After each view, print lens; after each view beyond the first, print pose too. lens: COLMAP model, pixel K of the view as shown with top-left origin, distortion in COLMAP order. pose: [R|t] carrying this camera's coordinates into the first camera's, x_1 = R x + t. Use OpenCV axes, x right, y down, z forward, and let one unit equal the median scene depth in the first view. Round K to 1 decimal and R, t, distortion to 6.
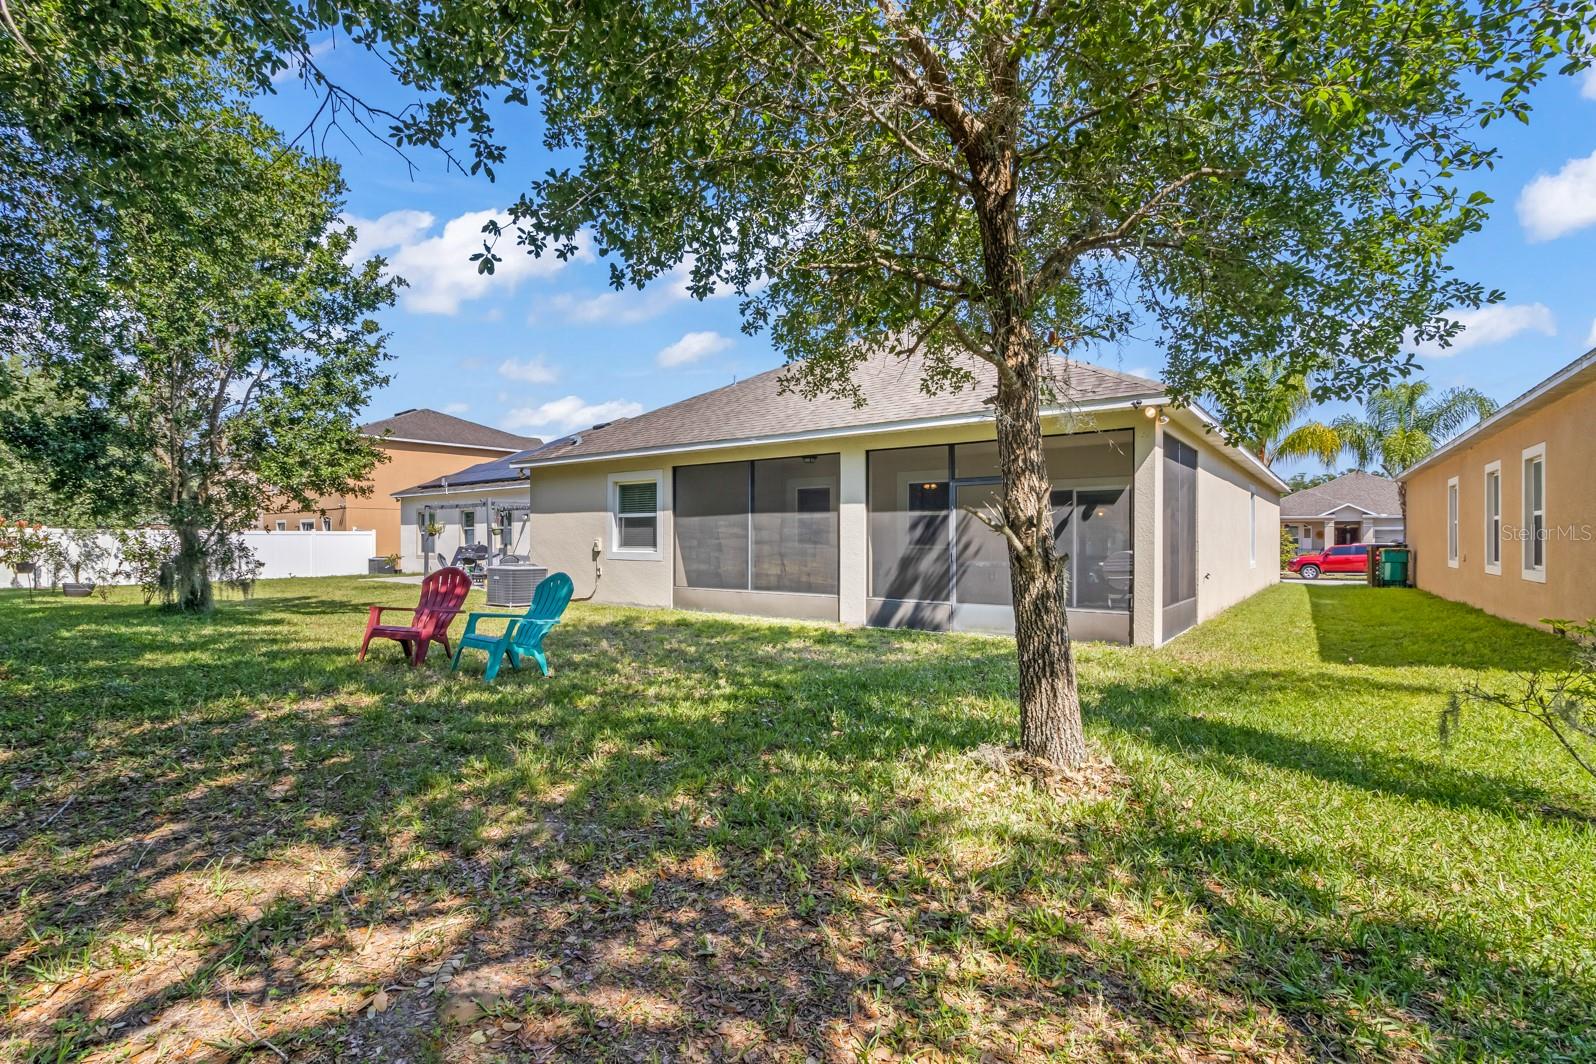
lens RADIAL K [[709.8, 0, 800.5], [0, 709.8, 541.3], [0, 0, 1]] dist [0.004310, -0.000625]
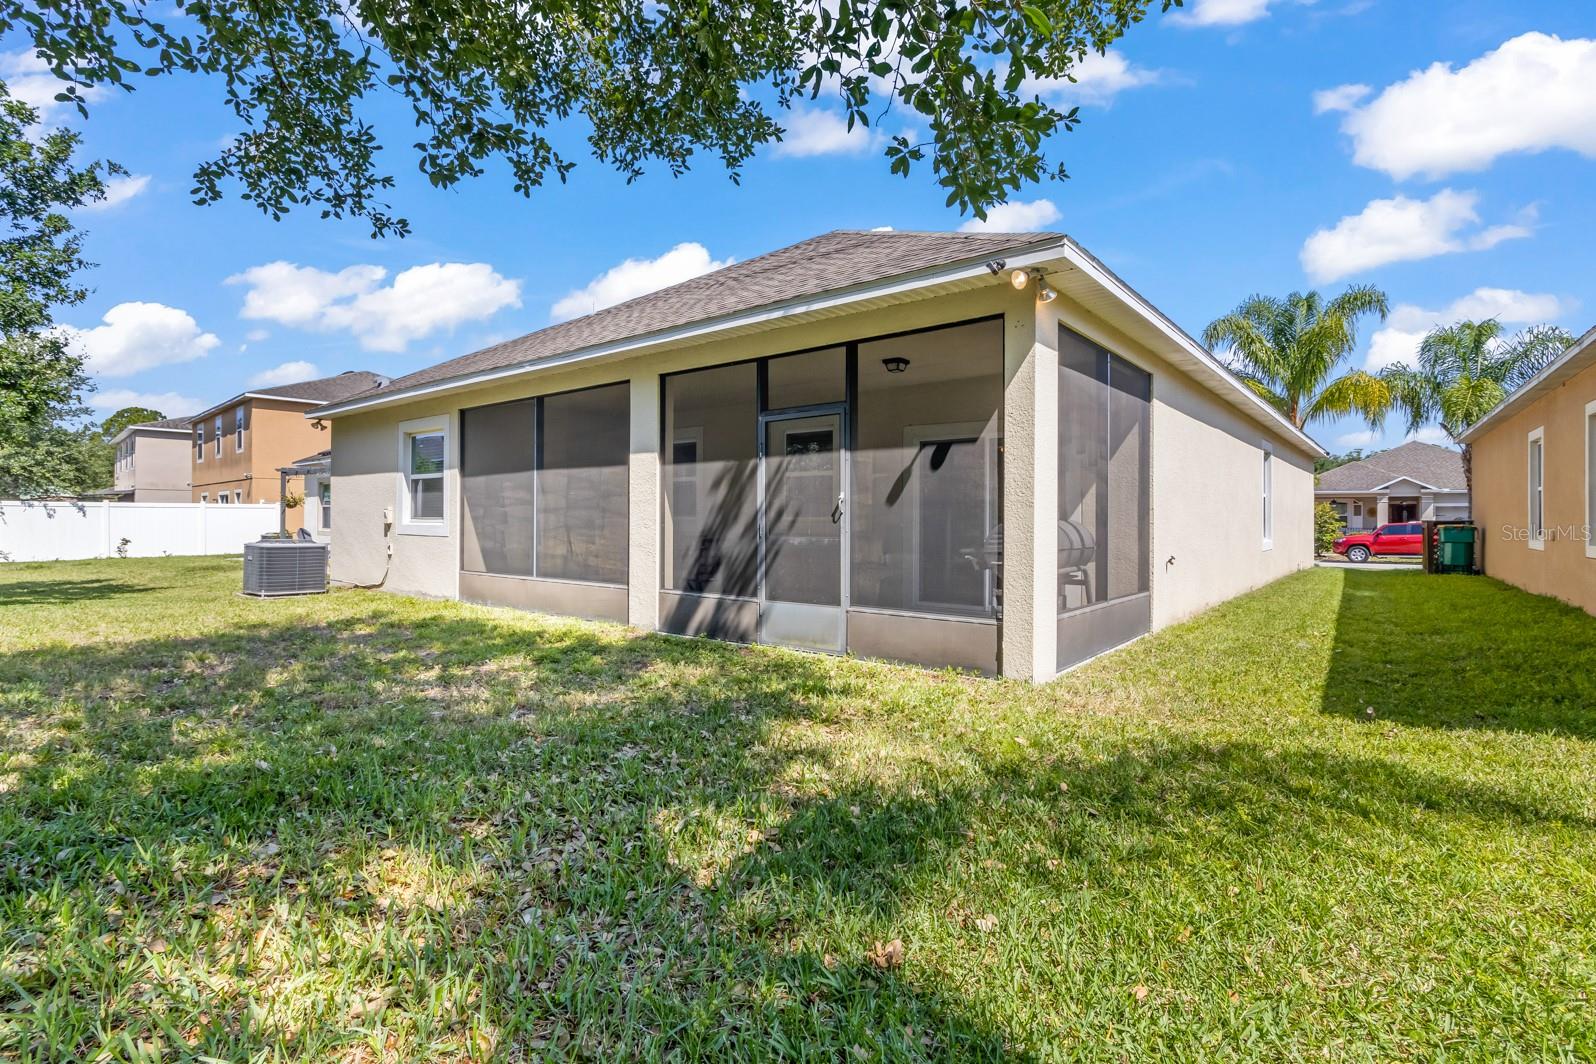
lens RADIAL K [[745.6, 0, 796.6], [0, 745.6, 515.6], [0, 0, 1]] dist [0.004144, 0.000011]
pose [[0.999568, 0.002241, -0.029293, 0.198538], [-0.002394, 0.999984, -0.005180, 0.008951], [0.029281, 0.005248, 0.999557, 0.232968]]
